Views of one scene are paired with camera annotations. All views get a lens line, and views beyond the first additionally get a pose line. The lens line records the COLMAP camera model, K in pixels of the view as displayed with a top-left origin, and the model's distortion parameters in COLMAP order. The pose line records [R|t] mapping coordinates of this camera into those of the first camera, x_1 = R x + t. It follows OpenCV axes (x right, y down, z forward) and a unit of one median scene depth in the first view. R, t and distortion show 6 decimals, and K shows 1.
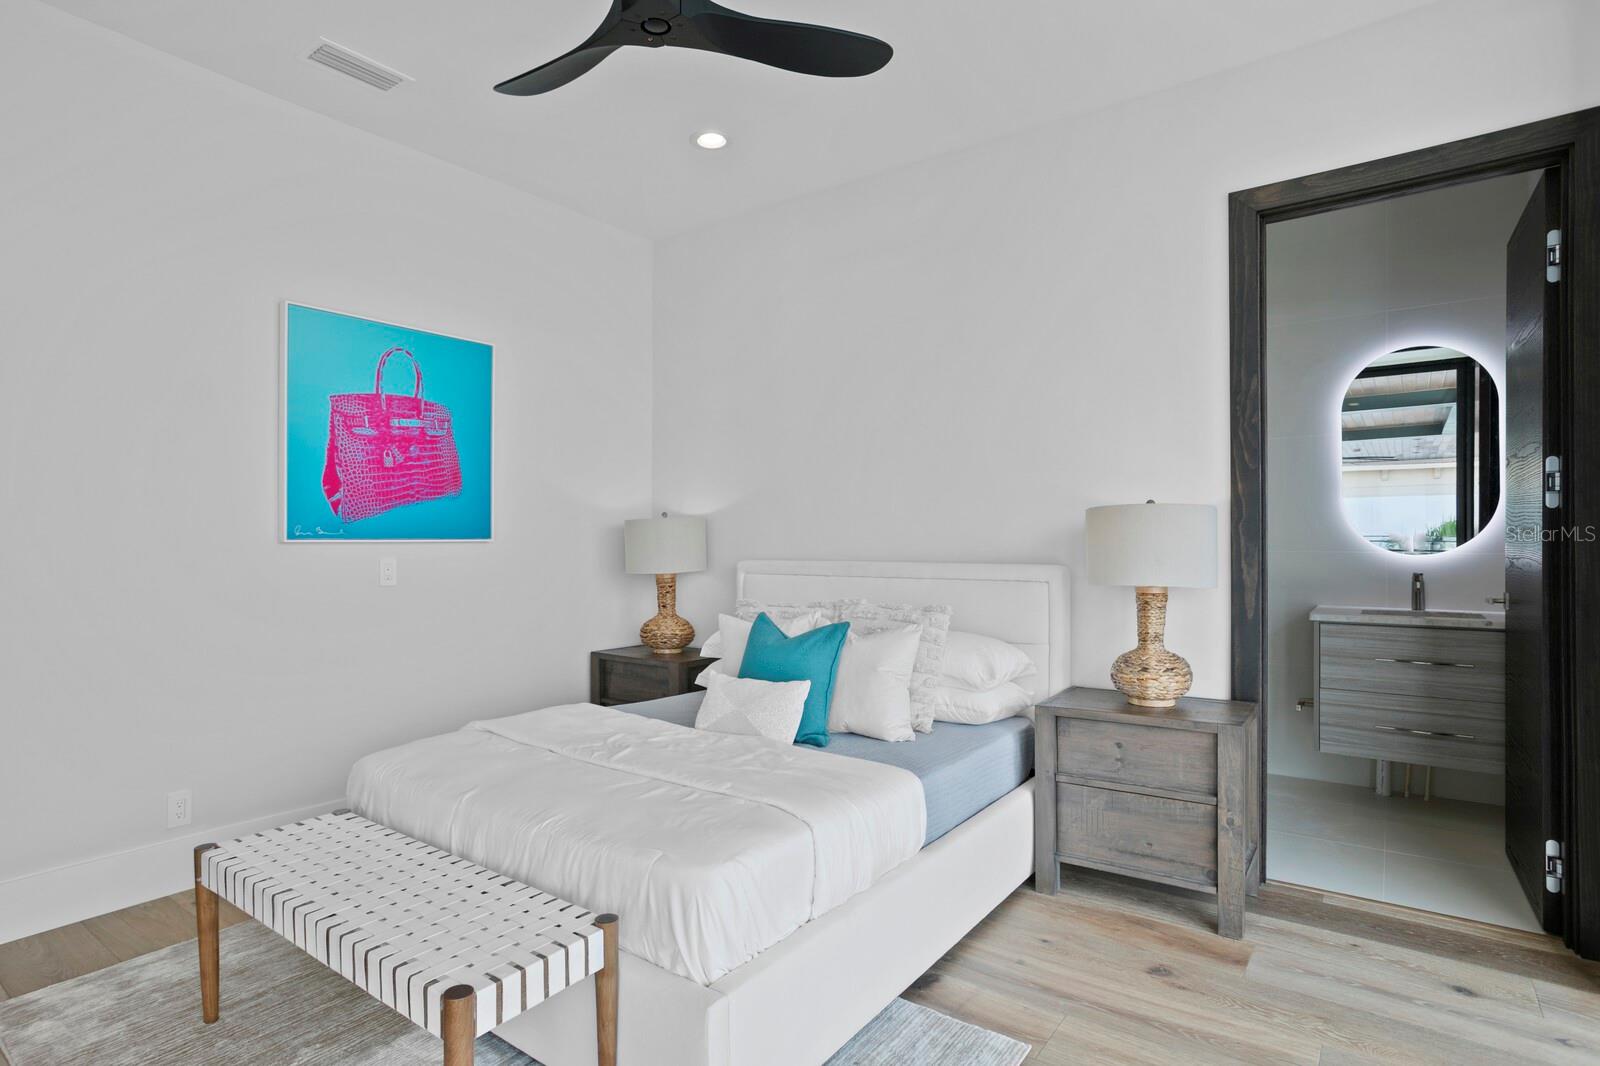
lens RADIAL K [[864.9, 0, 800.9], [0, 864.9, 541.1], [0, 0, 1]] dist [-0.026342, -0.000323]
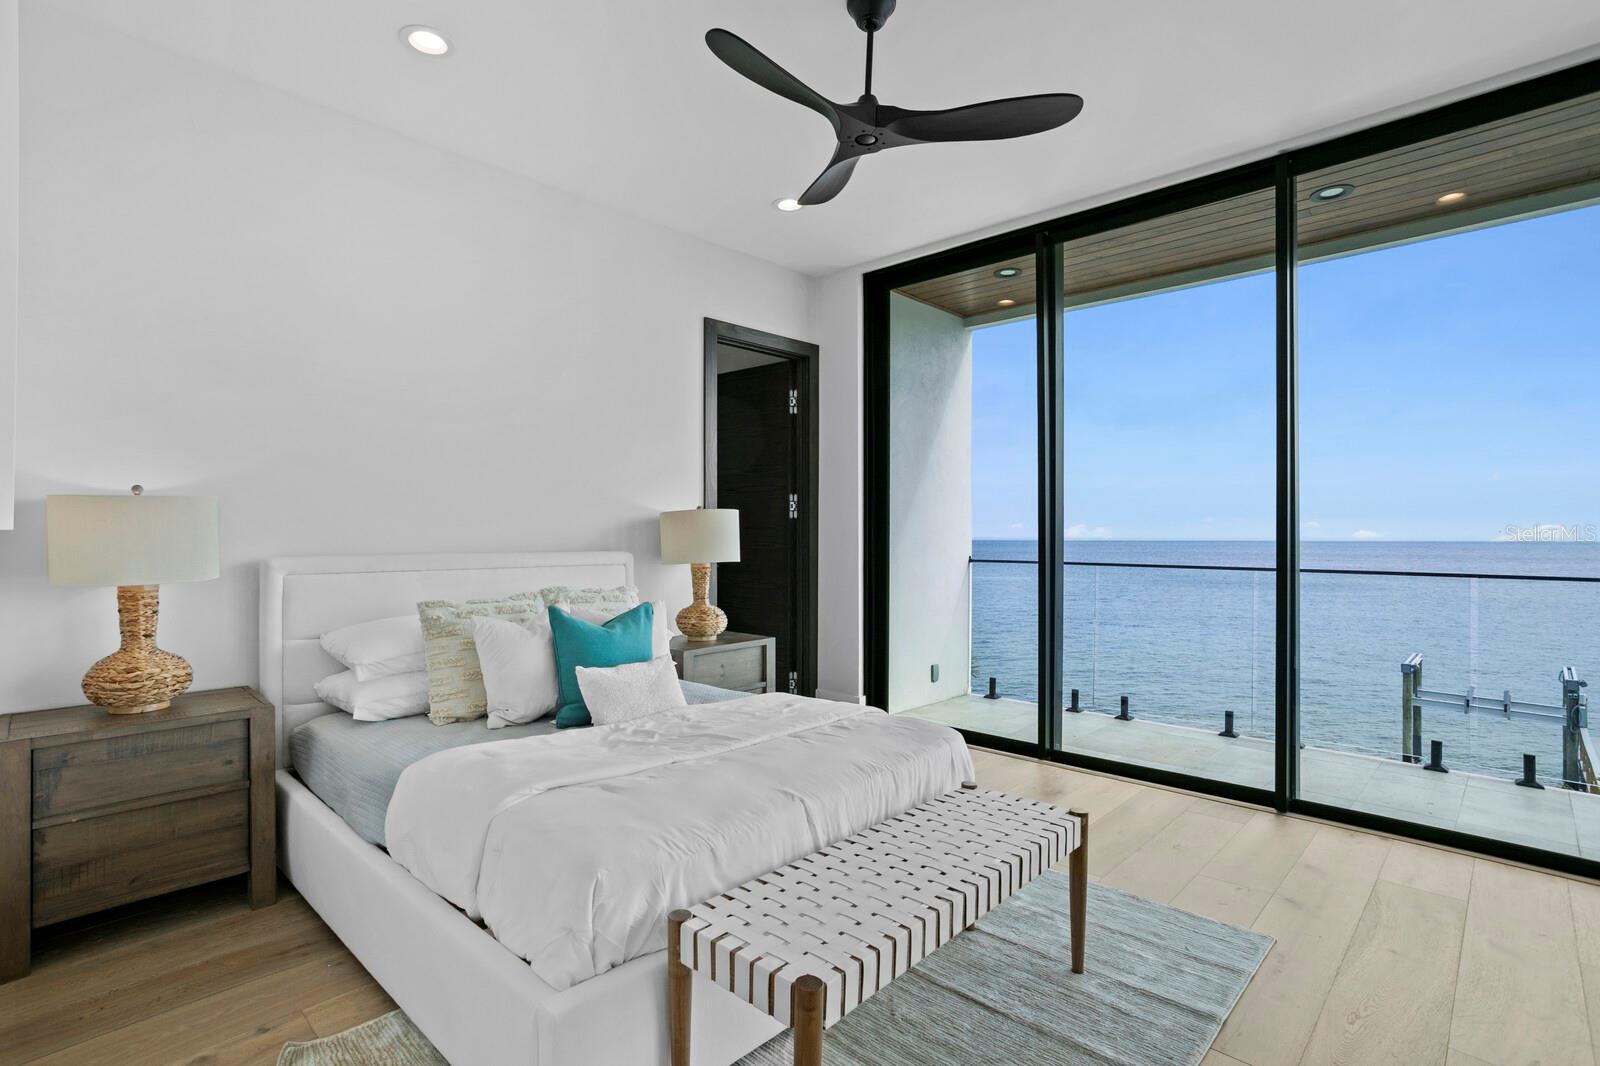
lens RADIAL K [[766.9, 0, 796.0], [0, 766.9, 527.1], [0, 0, 1]] dist [-0.005753, -0.000624]
pose [[0.128008, 0.004292, 0.991764, -0.667635], [-0.003369, 0.999987, -0.003893, -0.003900], [-0.991767, -0.002843, 0.128021, 0.470602]]
